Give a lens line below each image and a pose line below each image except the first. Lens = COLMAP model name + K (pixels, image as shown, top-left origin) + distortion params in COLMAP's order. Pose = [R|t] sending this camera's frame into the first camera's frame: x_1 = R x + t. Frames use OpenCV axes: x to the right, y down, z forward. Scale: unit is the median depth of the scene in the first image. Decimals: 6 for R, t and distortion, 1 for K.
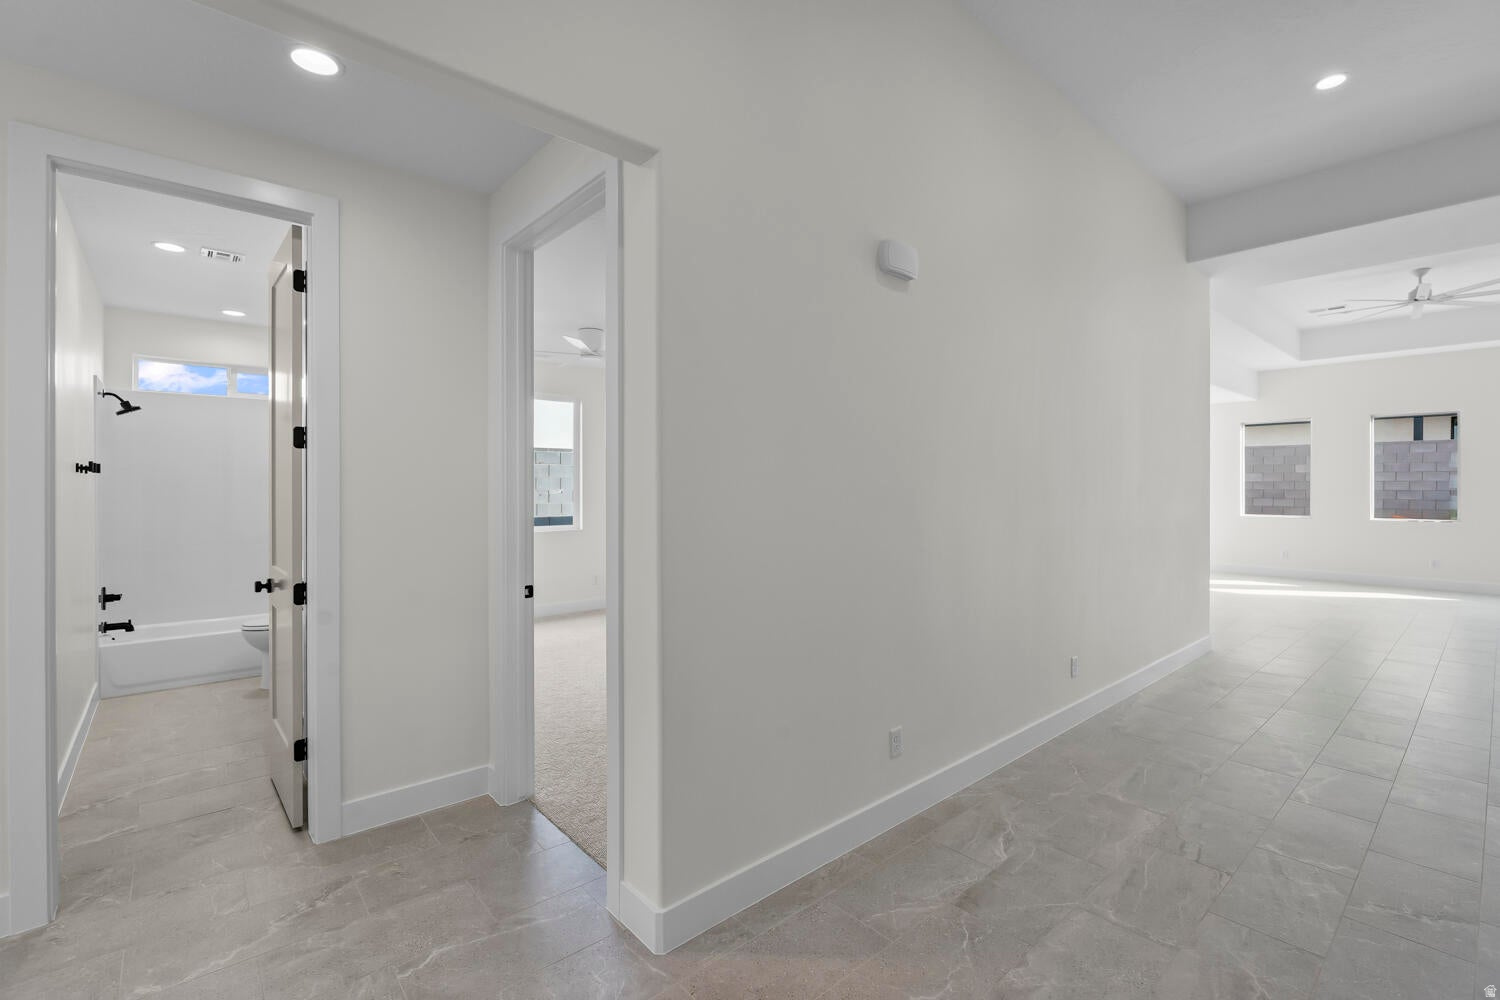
lens RADIAL K [[666.5, 0, 750.0], [0, 666.5, 500.0], [0, 0, 1]] dist [-0.004916, -0.000260]
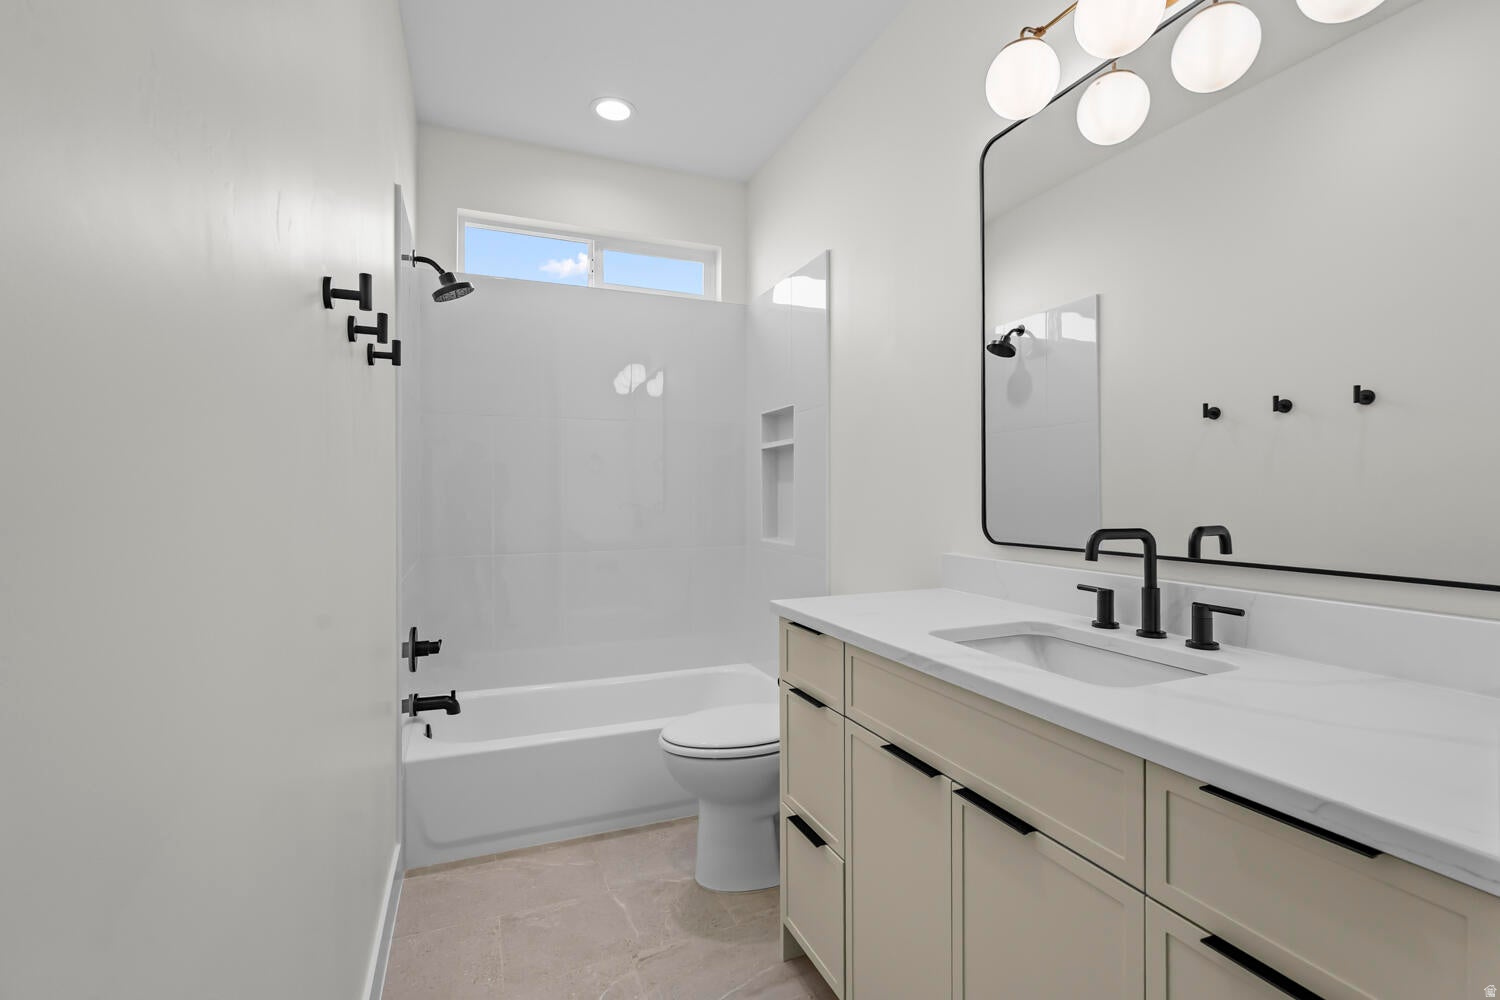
lens RADIAL K [[666.5, 0, 750.0], [0, 666.5, 500.0], [0, 0, 1]] dist [-0.004916, -0.000260]
pose [[0.950185, -0.002890, -0.311672, -0.555155], [0.001702, 0.999990, -0.004084, 0.032838], [0.311680, 0.003351, 0.950181, 0.580187]]
